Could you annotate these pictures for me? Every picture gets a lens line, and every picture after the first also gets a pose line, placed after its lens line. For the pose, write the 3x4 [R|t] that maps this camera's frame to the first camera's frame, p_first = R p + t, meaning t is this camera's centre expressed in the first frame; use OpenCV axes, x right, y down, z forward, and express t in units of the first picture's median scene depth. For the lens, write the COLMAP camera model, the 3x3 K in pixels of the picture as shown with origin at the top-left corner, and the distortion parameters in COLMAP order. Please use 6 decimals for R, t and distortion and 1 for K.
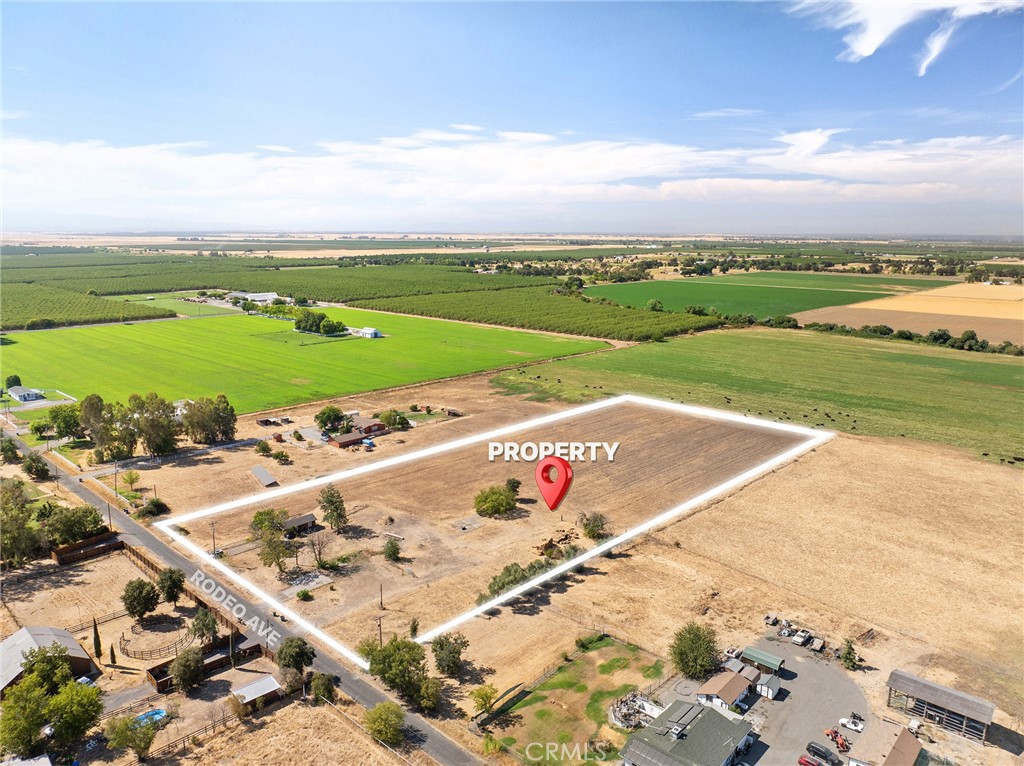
lens RADIAL K [[720.4, 0, 491.0], [0, 720.4, 382.6], [0, 0, 1]] dist [-0.045899, 0.001169]
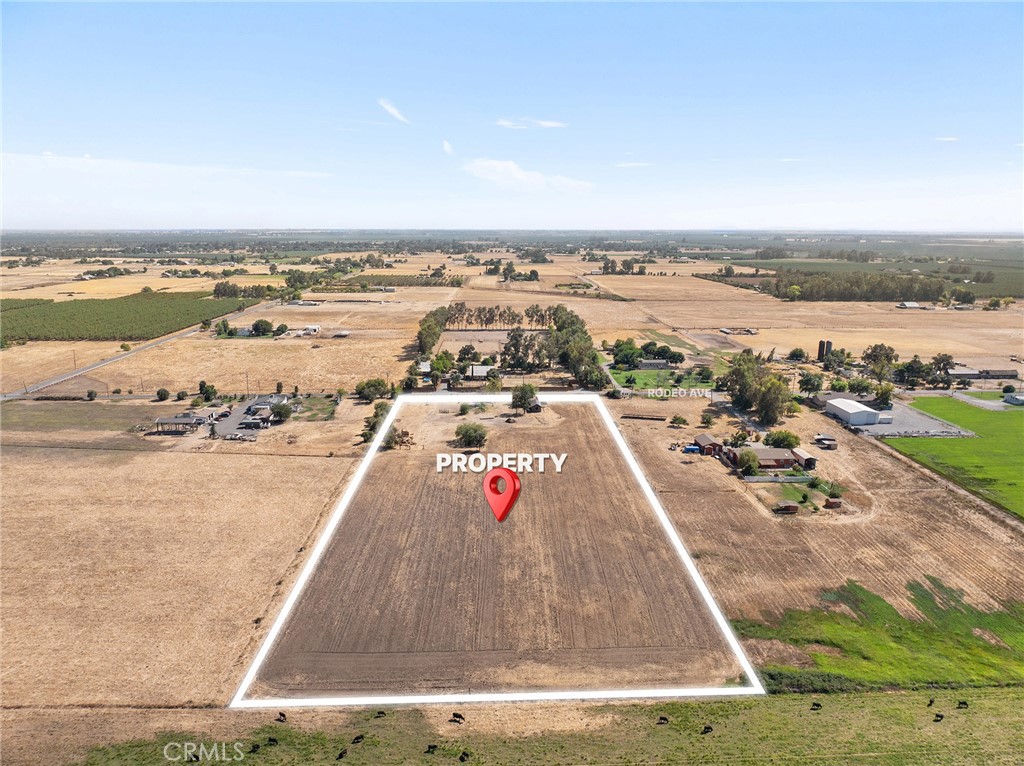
lens RADIAL K [[720.4, 0, 491.0], [0, 720.4, 382.6], [0, 0, 1]] dist [-0.045899, 0.001169]
pose [[-0.701739, 0.150555, -0.696345, 0.966636], [-0.151105, 0.923726, 0.351992, -0.424946], [0.696225, 0.352227, -0.625465, 1.990277]]
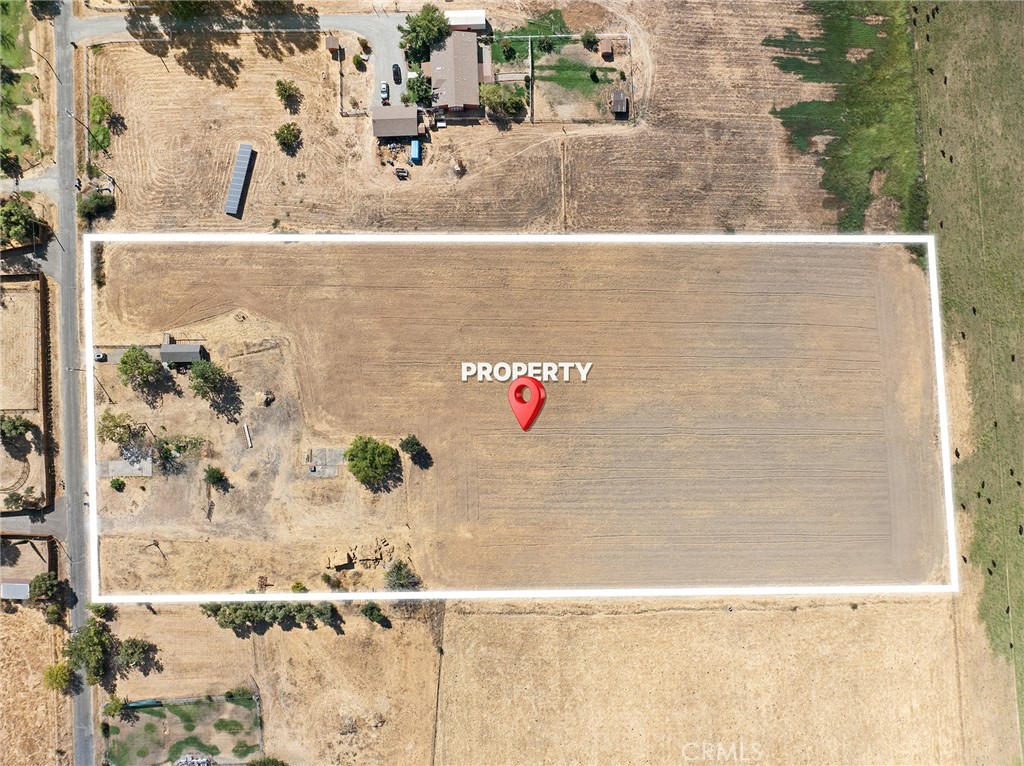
lens RADIAL K [[720.4, 0, 491.0], [0, 720.4, 382.6], [0, 0, 1]] dist [-0.045899, 0.001169]
pose [[0.719466, 0.694345, -0.015949, 0.069462], [-0.164519, 0.192692, 0.967369, -0.802617], [0.674761, -0.693365, 0.252868, 1.033986]]
